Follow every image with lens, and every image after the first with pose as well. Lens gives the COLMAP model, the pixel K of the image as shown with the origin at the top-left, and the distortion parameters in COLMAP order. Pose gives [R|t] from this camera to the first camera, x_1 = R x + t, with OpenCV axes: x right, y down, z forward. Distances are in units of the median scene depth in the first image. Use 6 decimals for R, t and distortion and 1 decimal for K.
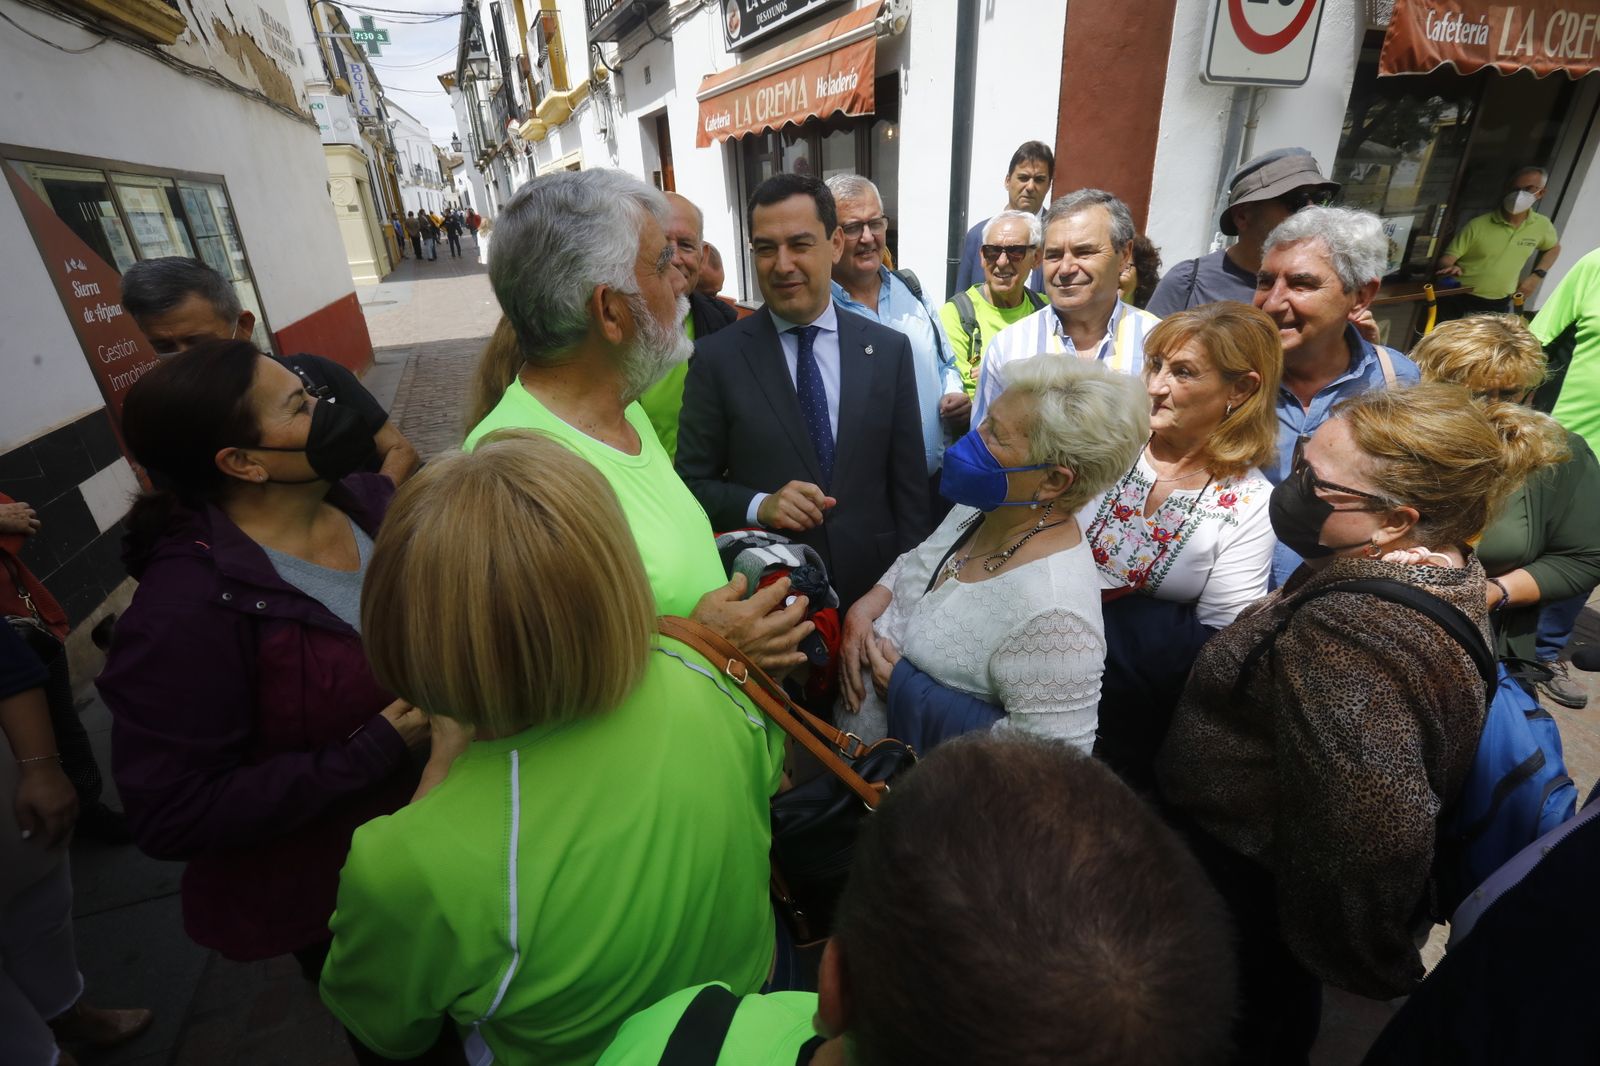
lens RADIAL K [[724.1, 0, 790.9], [0, 724.1, 530.6], [0, 0, 1]] dist [-0.053816, 0.019691]
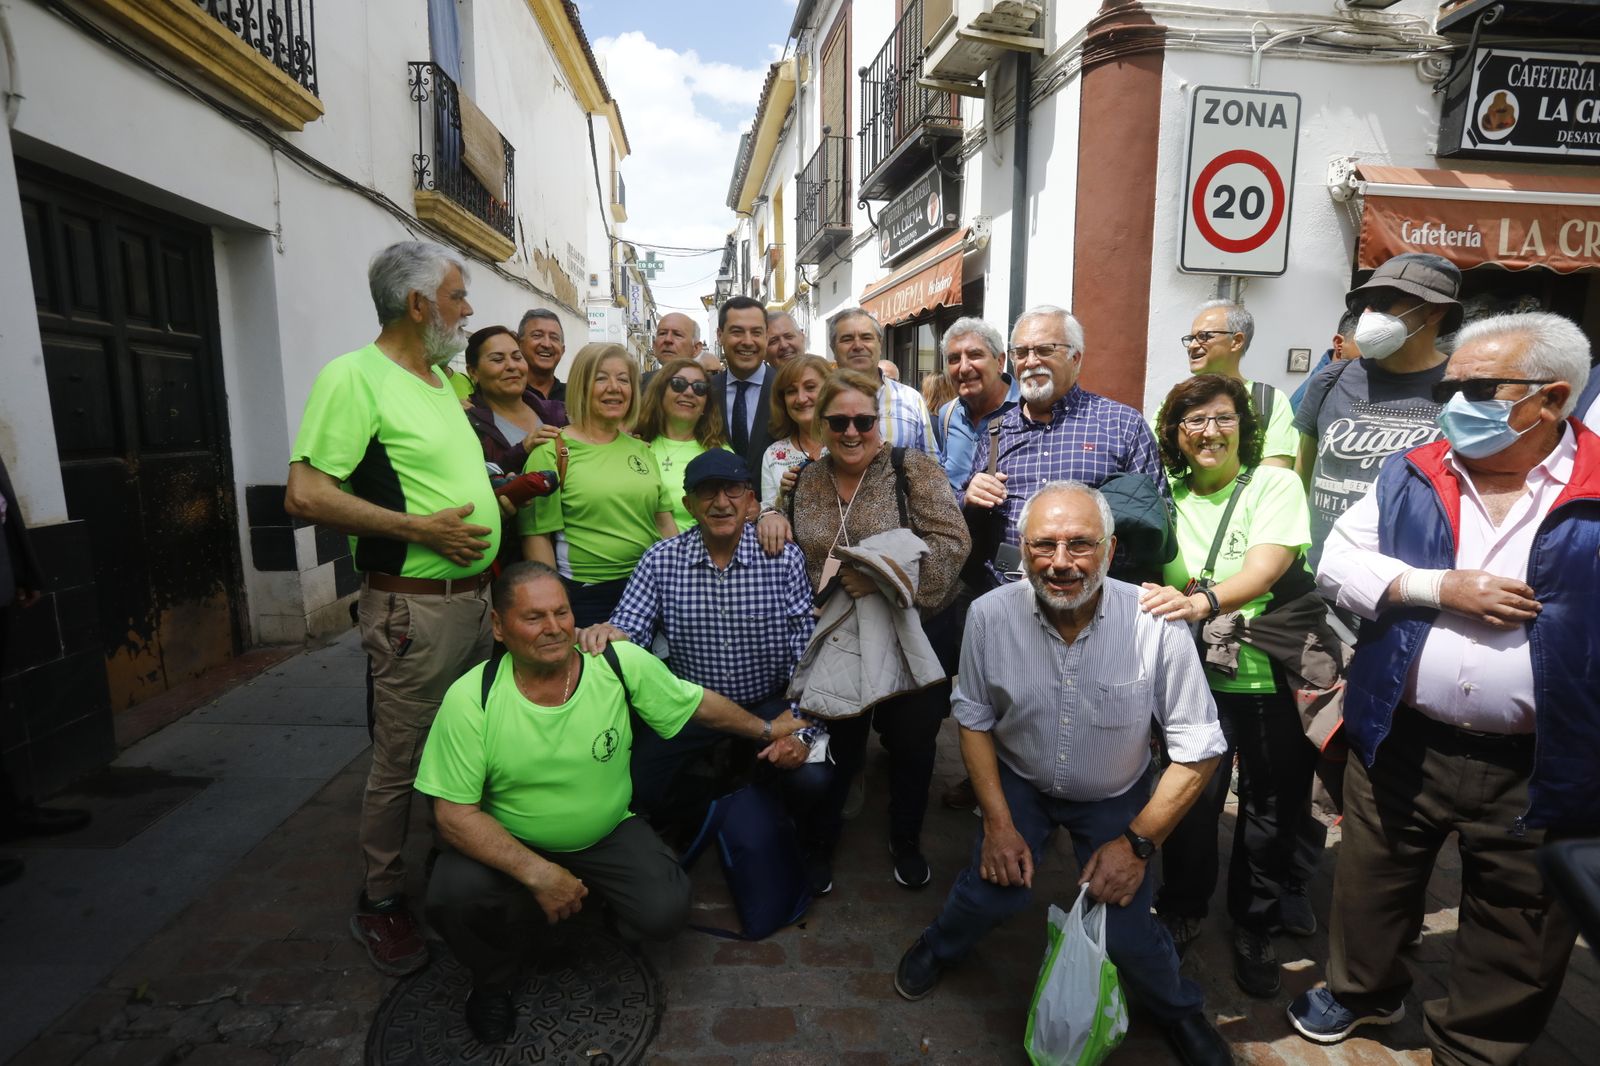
lens RADIAL K [[765.1, 0, 785.4], [0, 765.1, 534.4], [0, 0, 1]] dist [-0.059549, 0.025019]
pose [[0.954734, 0.090585, -0.283332, 0.184040], [-0.164184, 0.954746, -0.248001, 0.150759], [0.248044, 0.283294, 0.926401, -0.169415]]
